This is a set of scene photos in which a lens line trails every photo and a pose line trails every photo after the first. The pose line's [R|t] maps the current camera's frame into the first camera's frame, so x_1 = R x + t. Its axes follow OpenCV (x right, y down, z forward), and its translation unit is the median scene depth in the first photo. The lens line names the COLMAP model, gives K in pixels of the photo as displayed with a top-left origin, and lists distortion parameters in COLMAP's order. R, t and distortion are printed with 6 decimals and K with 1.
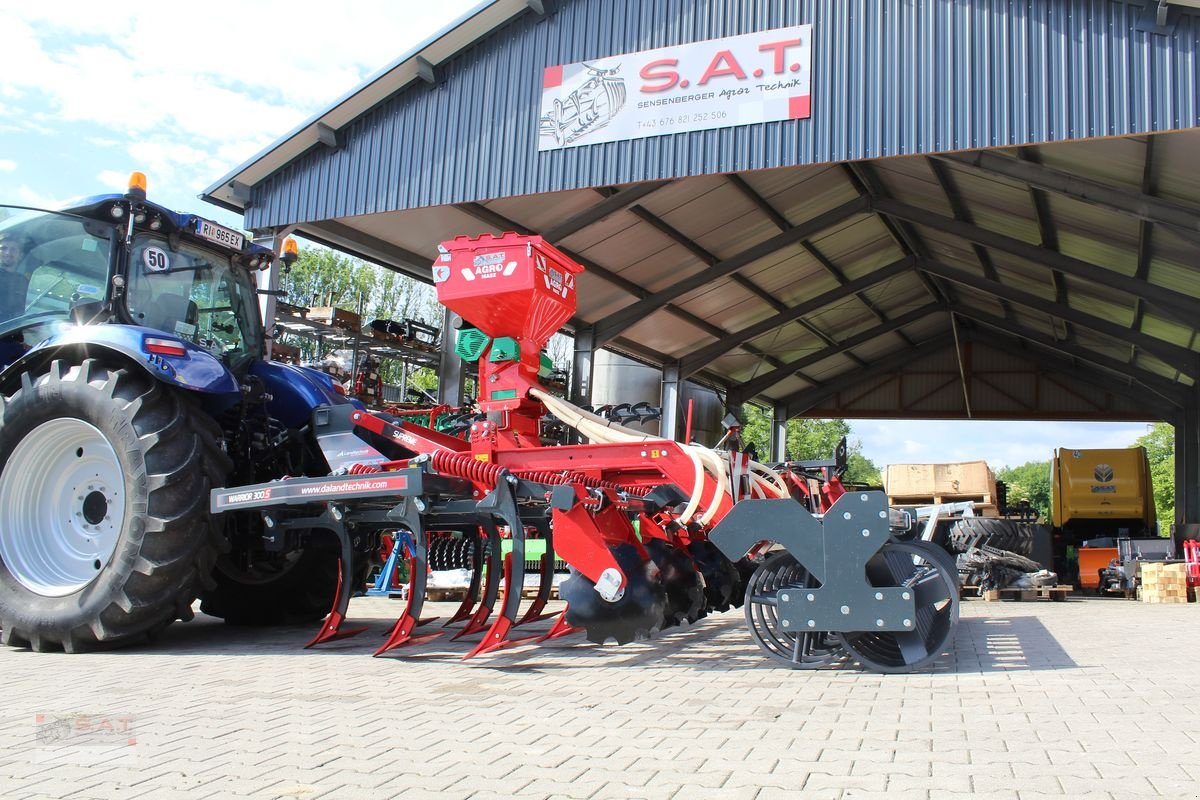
lens RADIAL K [[1008.9, 0, 608.9], [0, 1008.9, 403.1], [0, 0, 1]] dist [-0.179908, 0.166509]
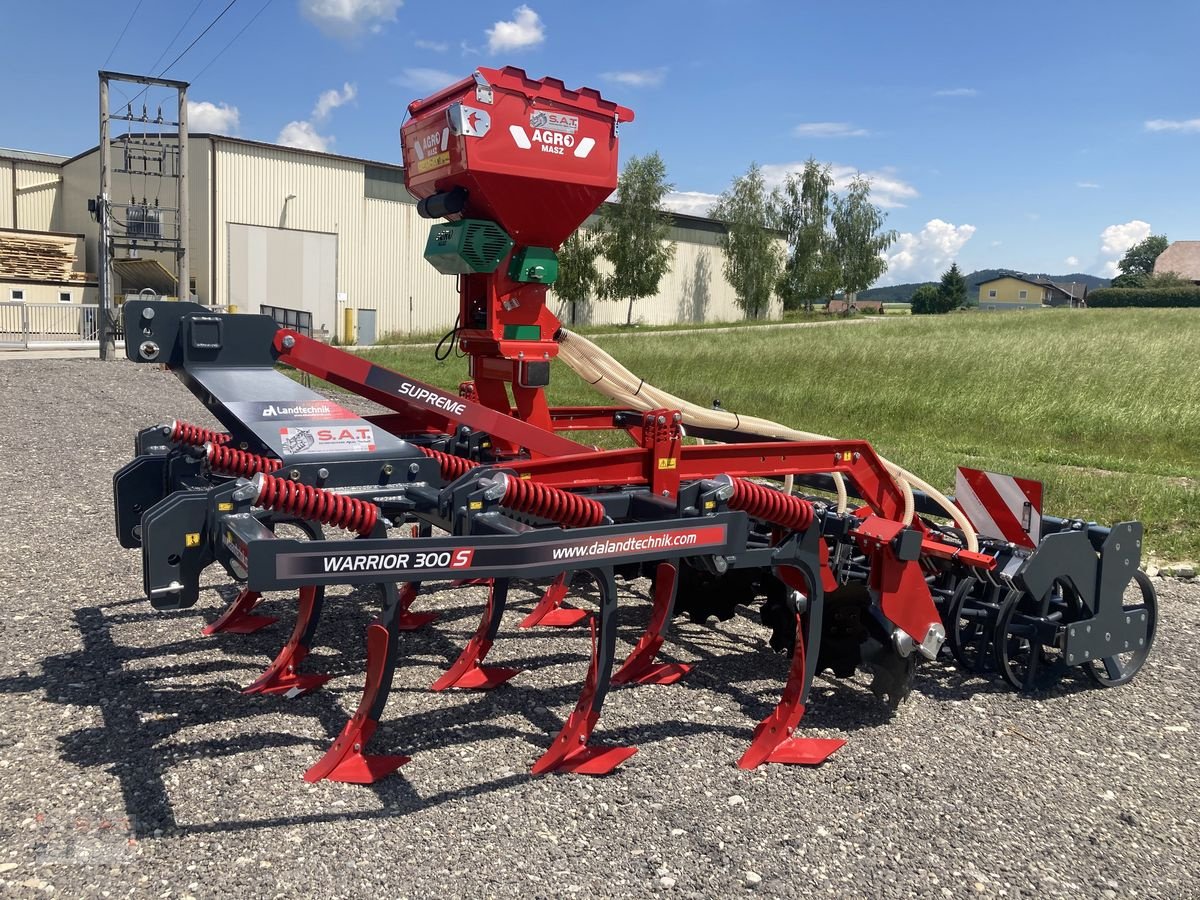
lens RADIAL K [[944.0, 0, 591.4], [0, 944.0, 440.3], [0, 0, 1]] dist [0.114313, -0.003858]
pose [[0.666809, -0.019921, 0.744962, -0.349960], [-0.162738, 0.971624, 0.171648, -0.033927], [-0.727242, -0.235690, 0.644646, 0.337360]]
